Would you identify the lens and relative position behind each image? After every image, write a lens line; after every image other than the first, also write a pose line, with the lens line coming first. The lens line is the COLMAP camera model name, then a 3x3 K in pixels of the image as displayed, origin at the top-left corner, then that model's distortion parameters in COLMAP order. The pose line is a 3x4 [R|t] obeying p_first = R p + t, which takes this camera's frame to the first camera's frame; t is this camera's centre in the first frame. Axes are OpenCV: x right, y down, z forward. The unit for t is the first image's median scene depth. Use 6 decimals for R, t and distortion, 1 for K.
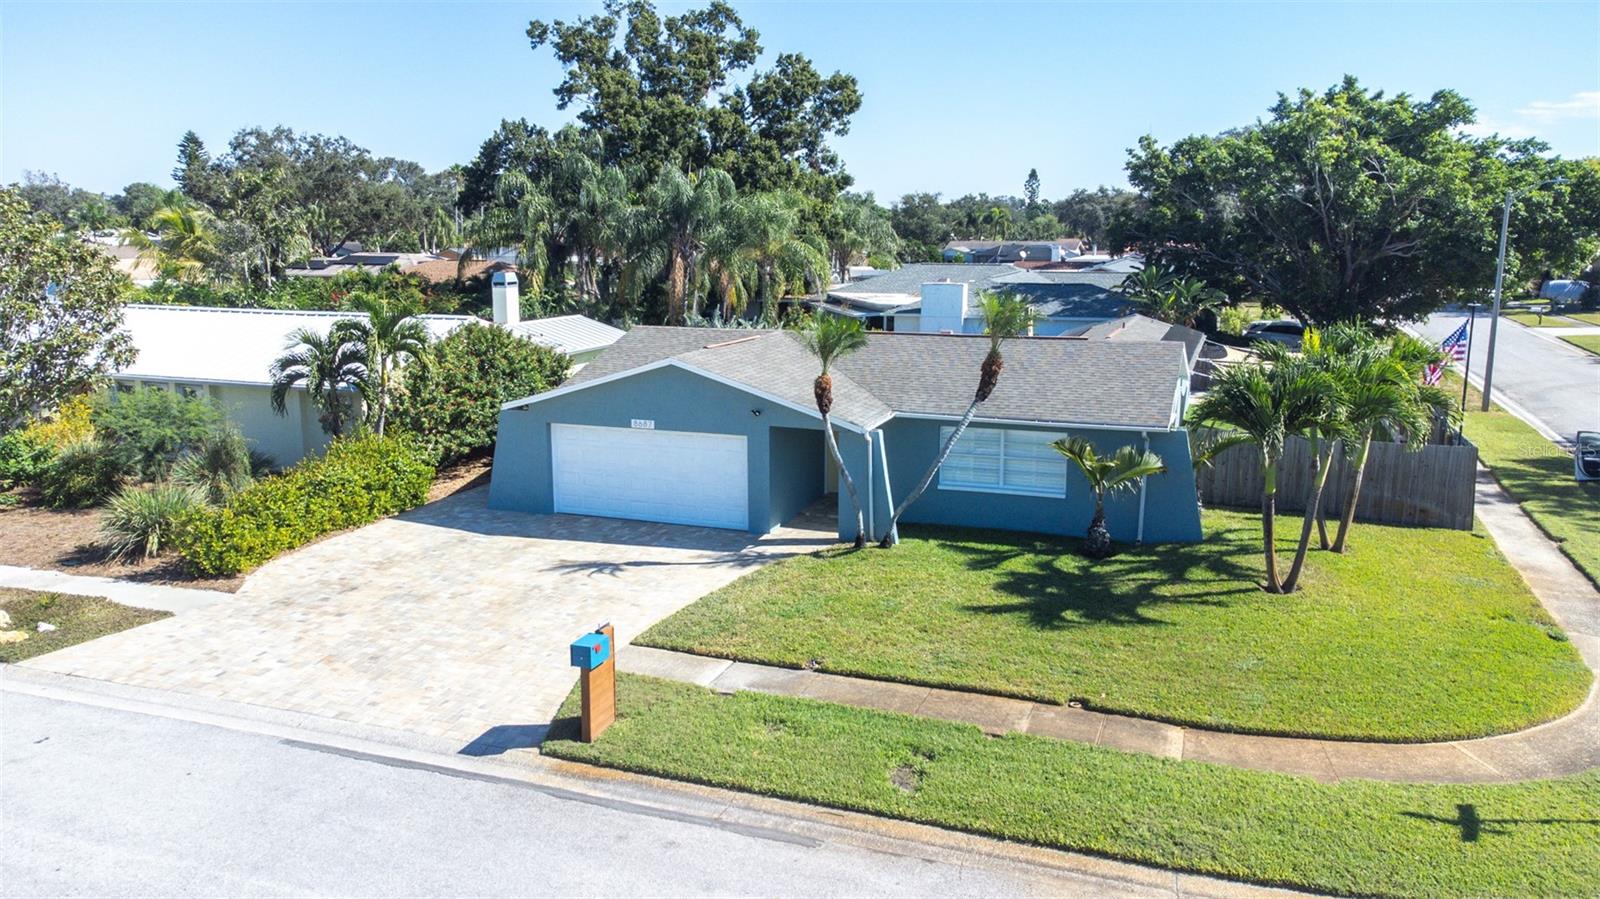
lens RADIAL K [[1184.4, 0, 800.0], [0, 1184.4, 449.5], [0, 0, 1]] dist [-0.003027, 0.077961]
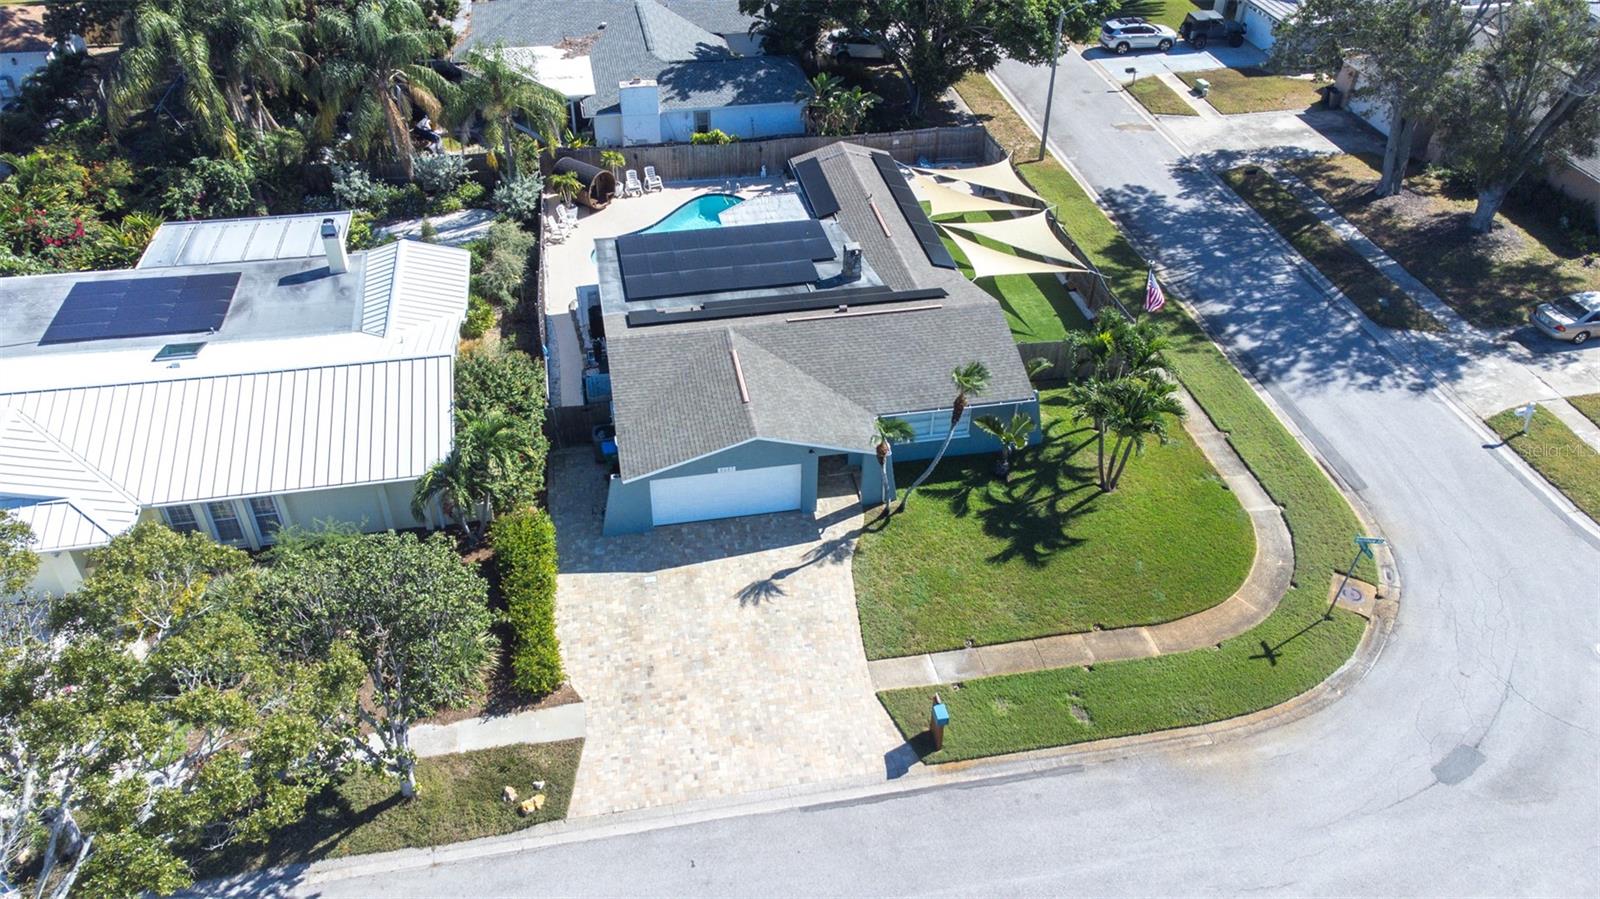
lens RADIAL K [[1151.5, 0, 789.0], [0, 1151.5, 459.1], [0, 0, 1]] dist [0.001821, 0.083314]
pose [[0.856884, -0.316727, 0.406735, -0.743581], [0.089232, 0.868216, 0.488097, -0.834798], [-0.507727, -0.381949, 0.772223, -0.151223]]
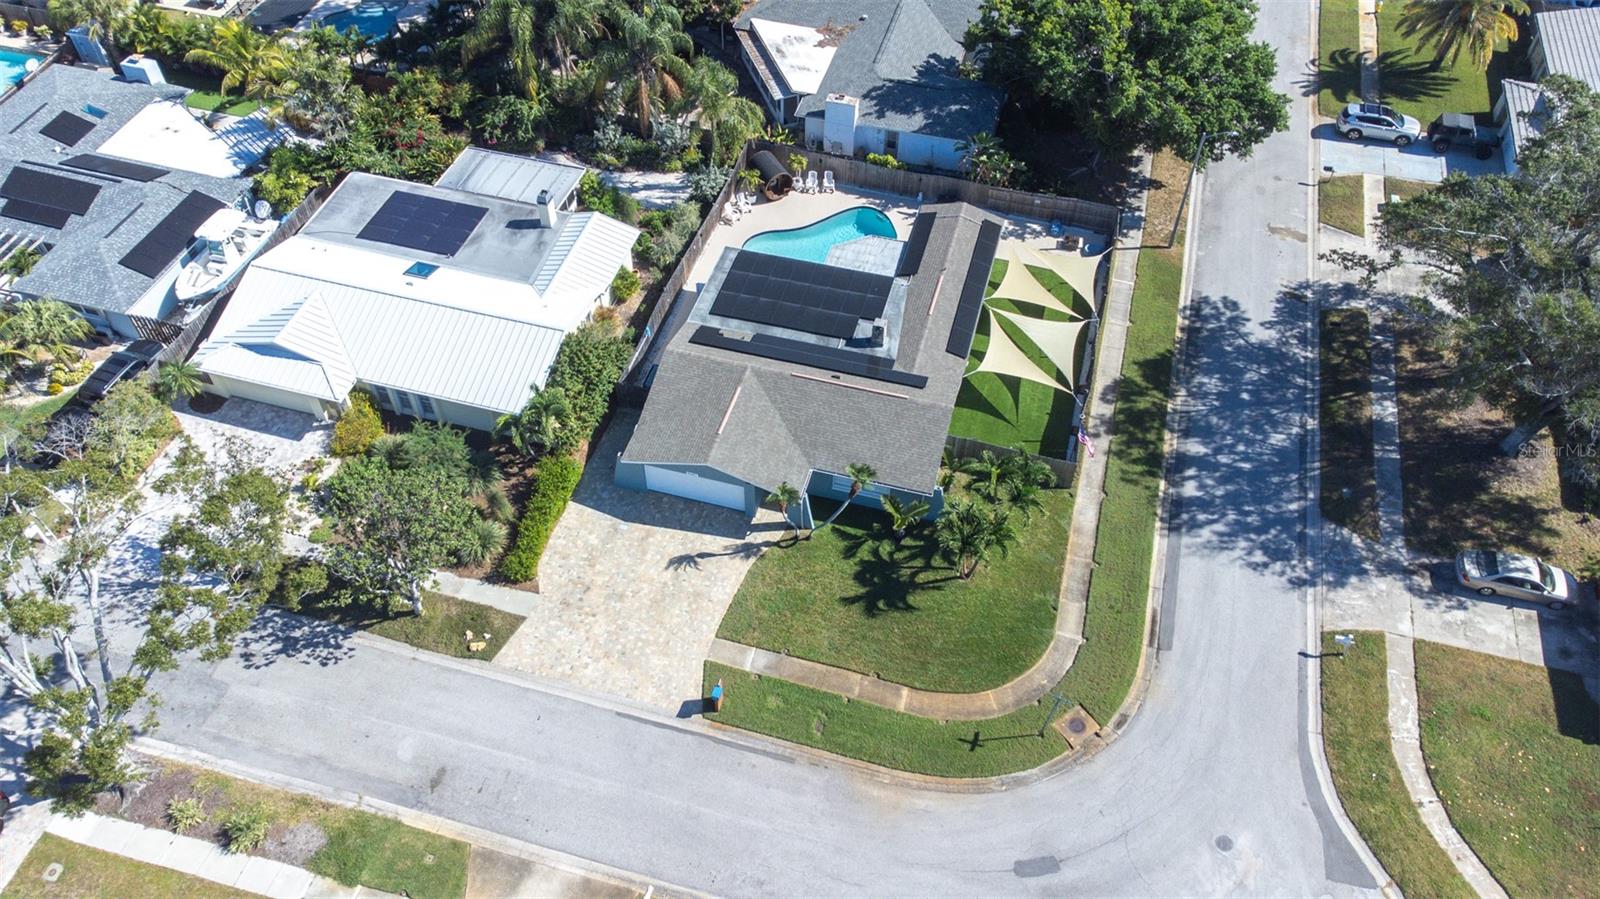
lens RADIAL K [[1142.8, 0, 800.0], [0, 1142.8, 449.5], [0, 0, 1]] dist [0.008007, 0.063917]
pose [[0.996200, -0.059832, 0.063283, -0.078958], [0.007415, 0.782272, 0.622893, -1.527575], [-0.086773, -0.620057, 0.779743, -0.660211]]
